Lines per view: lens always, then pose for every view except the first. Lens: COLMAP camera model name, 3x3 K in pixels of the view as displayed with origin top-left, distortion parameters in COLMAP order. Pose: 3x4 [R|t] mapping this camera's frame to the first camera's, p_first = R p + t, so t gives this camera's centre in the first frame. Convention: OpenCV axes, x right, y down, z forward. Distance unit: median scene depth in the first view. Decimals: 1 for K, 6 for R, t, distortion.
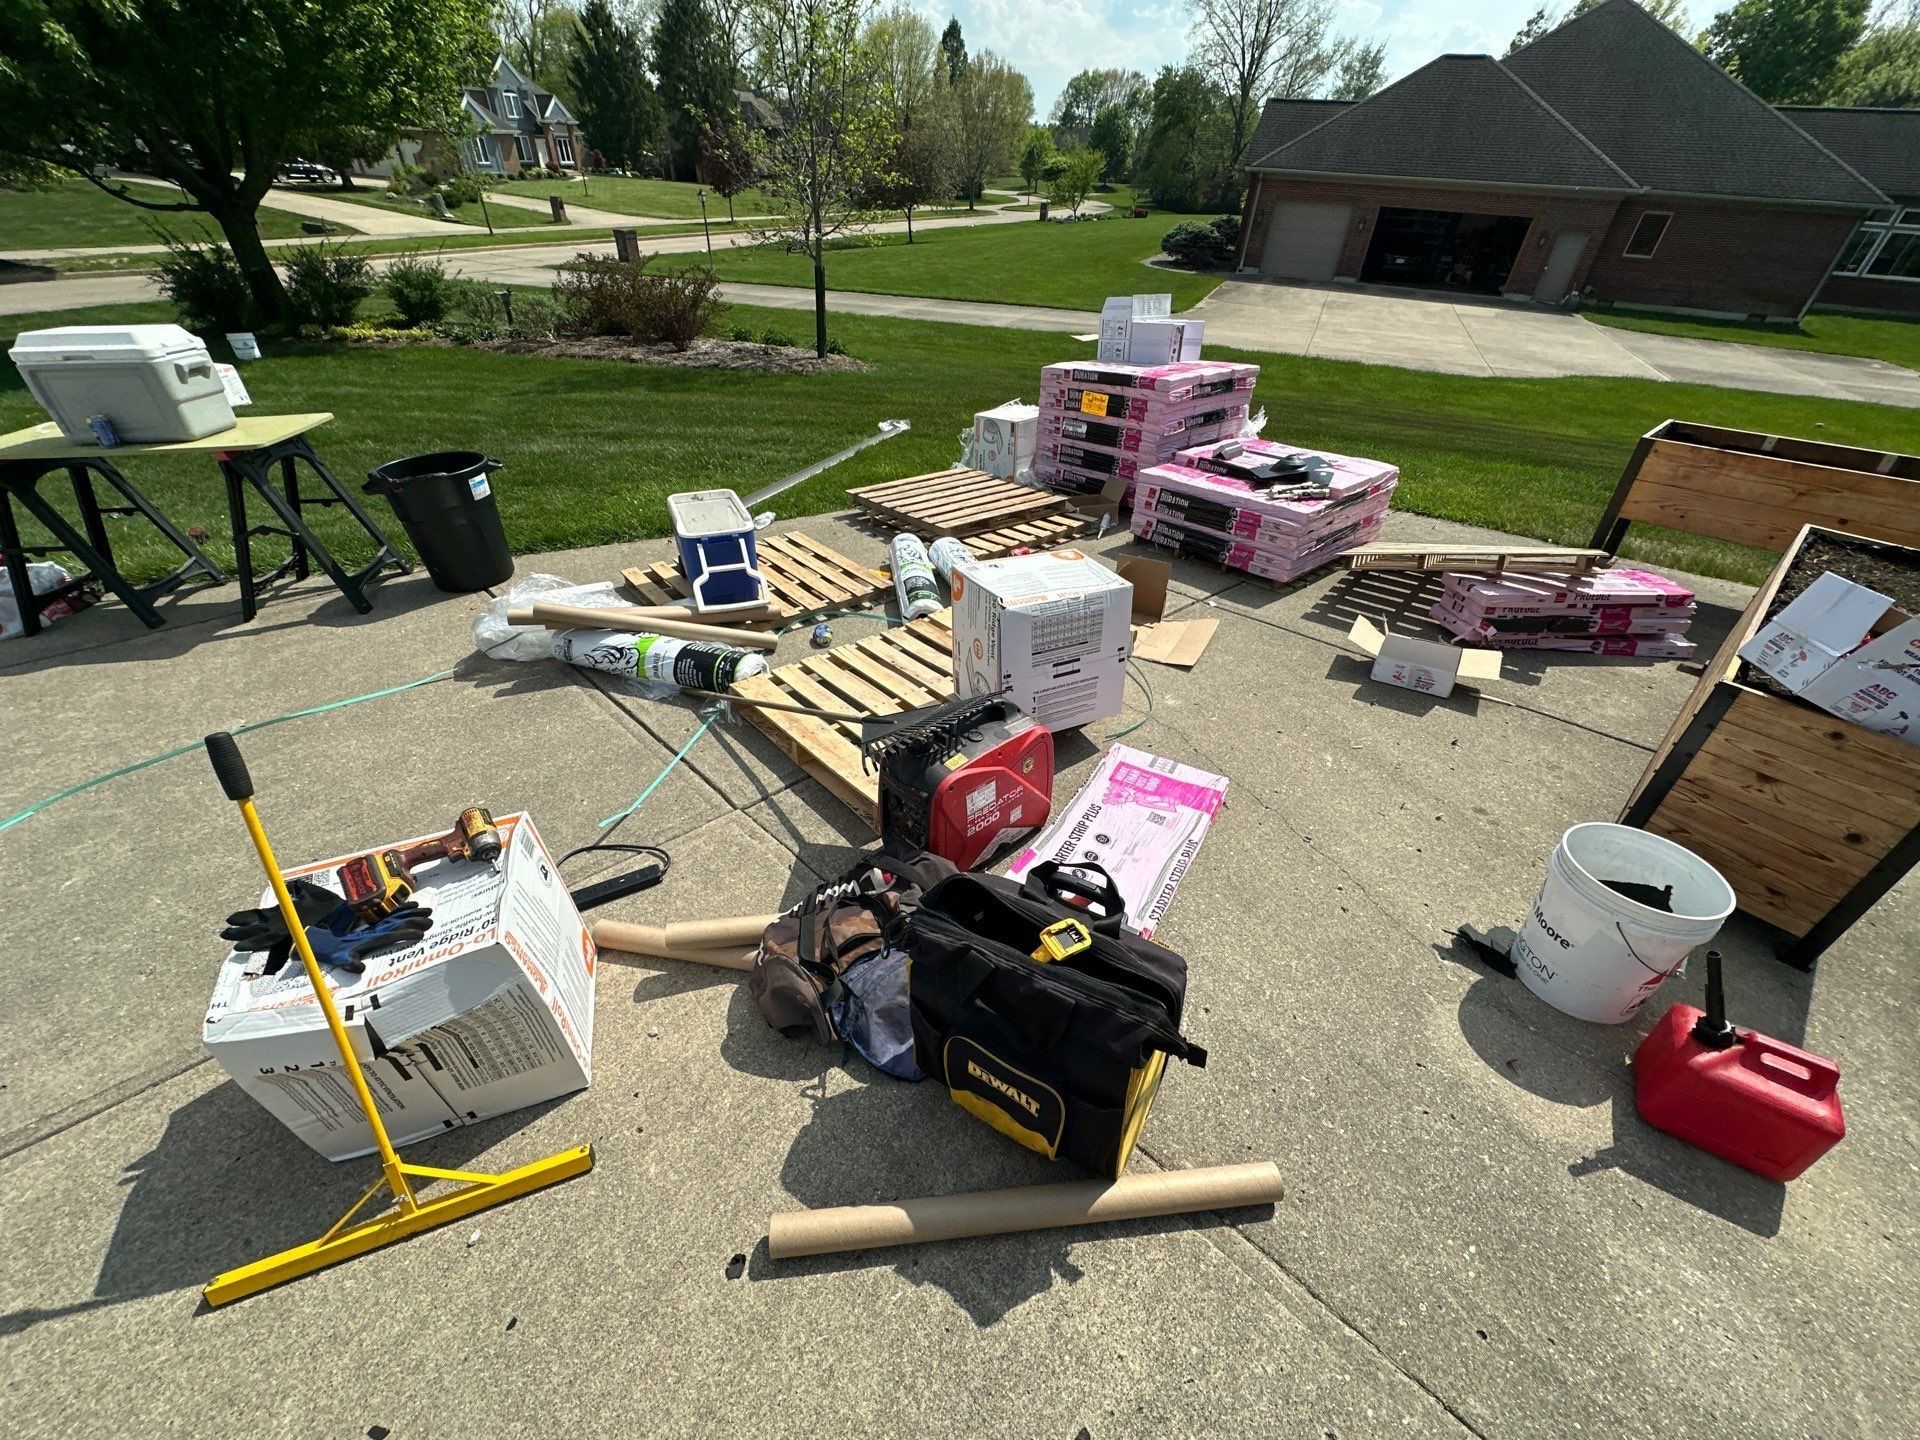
lens RADIAL K [[762.1, 0, 959.5], [0, 762.1, 716.4], [0, 0, 1]] dist [0.003618, -0.000115]
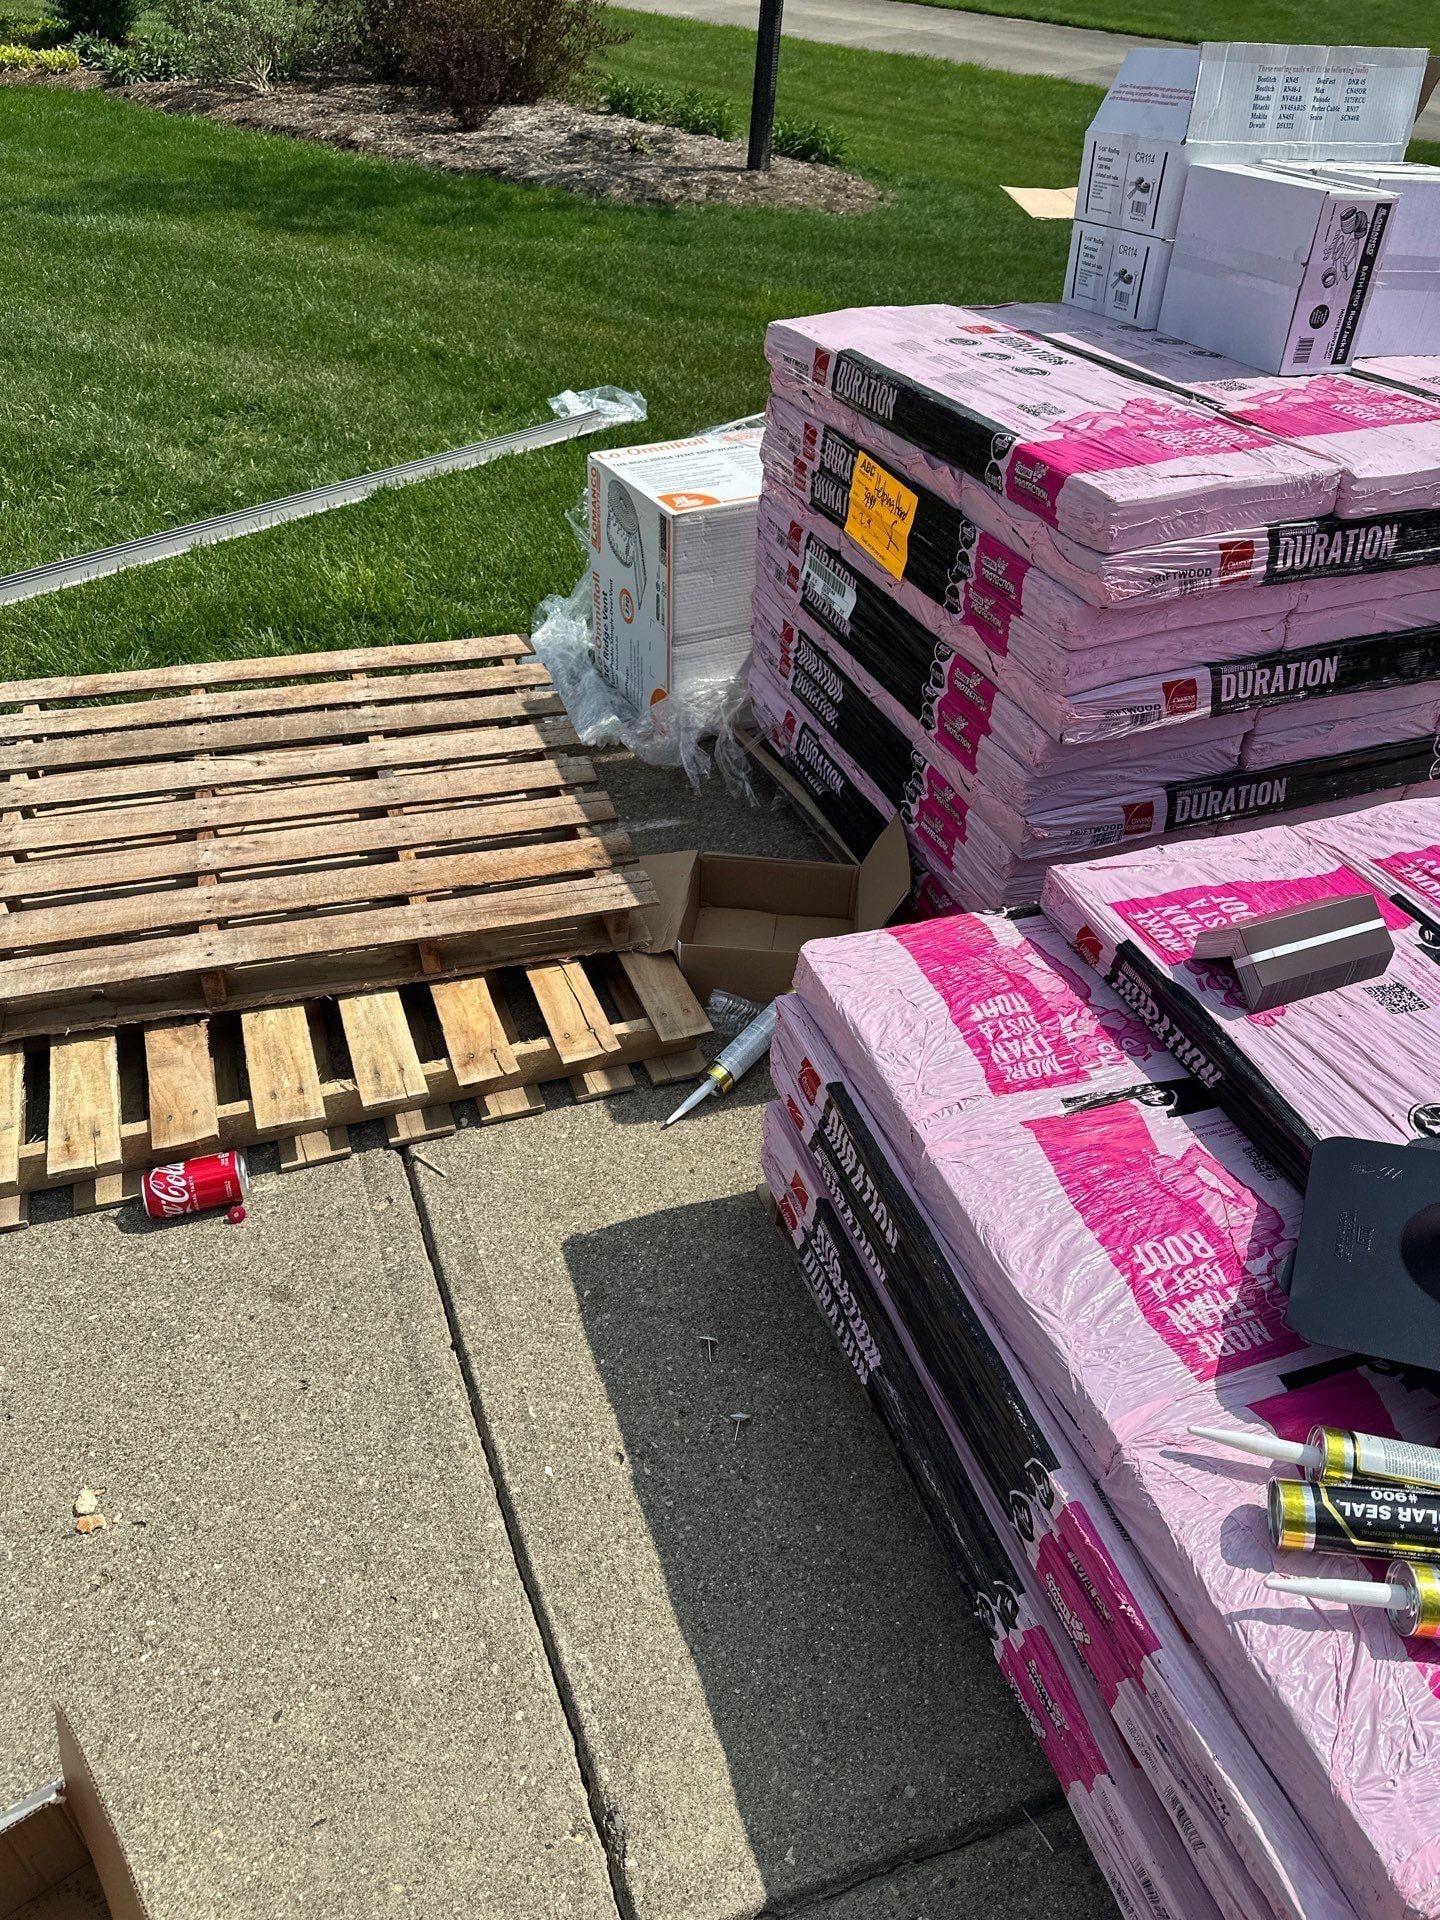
lens RADIAL K [[1428.2, 0, 721.8], [0, 1428.2, 961.2], [0, 0, 1]] dist [0.003405, -0.009012]
pose [[0.932925, 0.232272, -0.275139, 0.284550], [-0.210660, 0.971786, 0.106087, -0.312736], [0.292017, -0.041010, 0.955534, 0.560357]]
